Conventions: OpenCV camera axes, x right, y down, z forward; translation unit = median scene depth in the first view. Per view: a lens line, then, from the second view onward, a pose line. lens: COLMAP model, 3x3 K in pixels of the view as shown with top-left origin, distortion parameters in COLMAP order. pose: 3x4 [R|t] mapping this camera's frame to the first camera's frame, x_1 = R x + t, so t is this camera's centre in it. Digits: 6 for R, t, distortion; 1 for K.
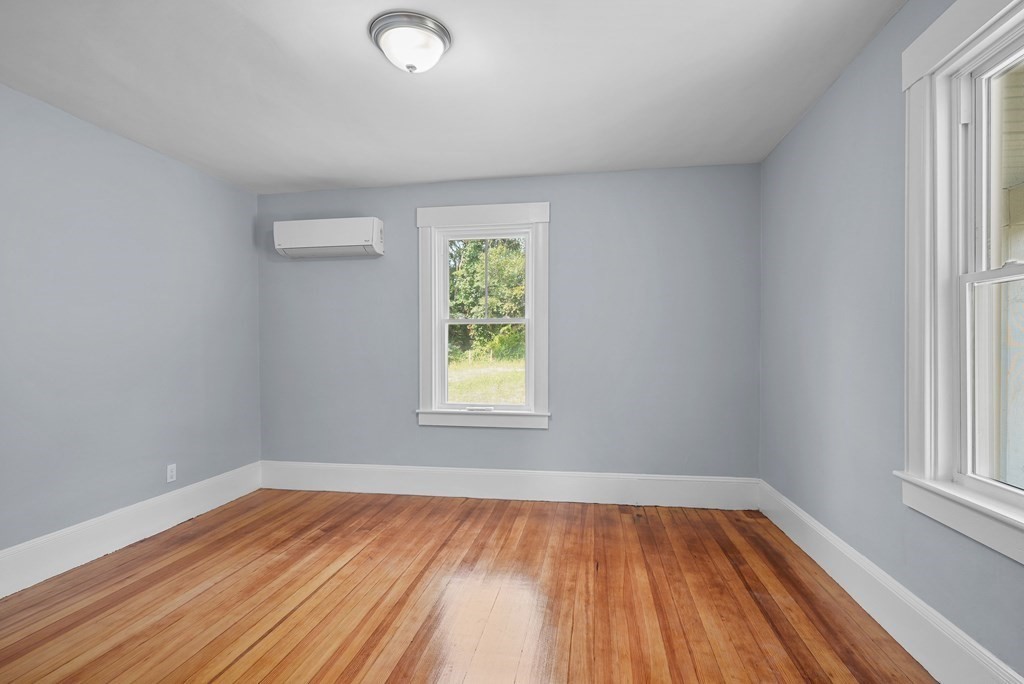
lens RADIAL K [[491.6, 0, 512.0], [0, 491.6, 342.0], [0, 0, 1]] dist [-0.003241, 0.000952]
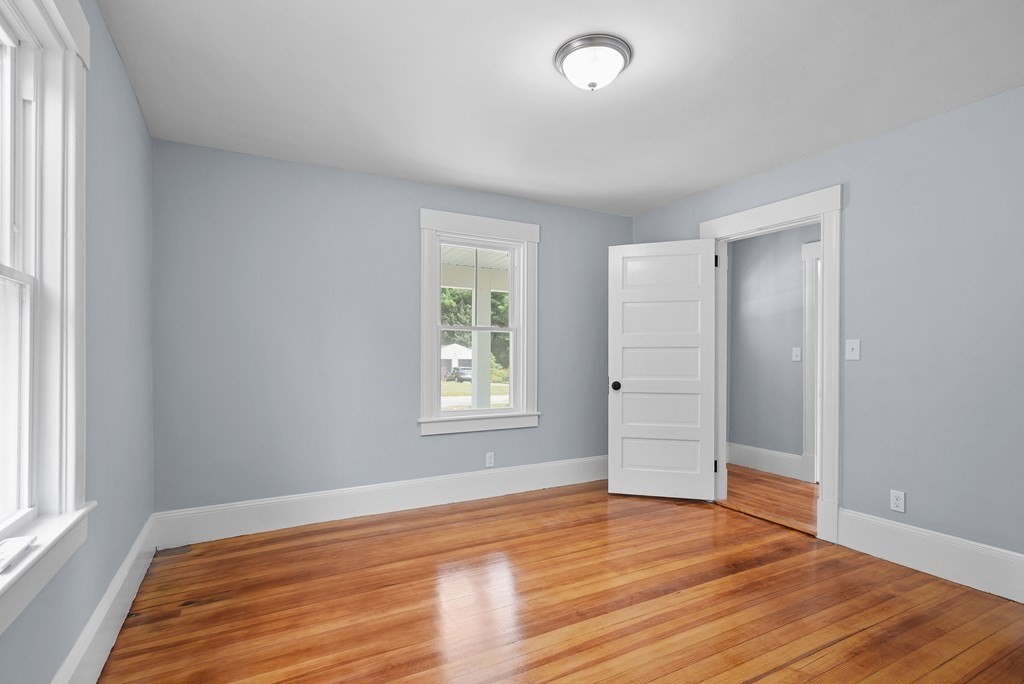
lens RADIAL K [[491.6, 0, 512.0], [0, 491.6, 342.0], [0, 0, 1]] dist [-0.003241, 0.000952]
pose [[-0.604716, 0.033262, 0.795747, -0.750739], [-0.001161, 0.999090, -0.042643, 0.027889], [-0.796441, -0.026711, -0.604127, 1.416201]]
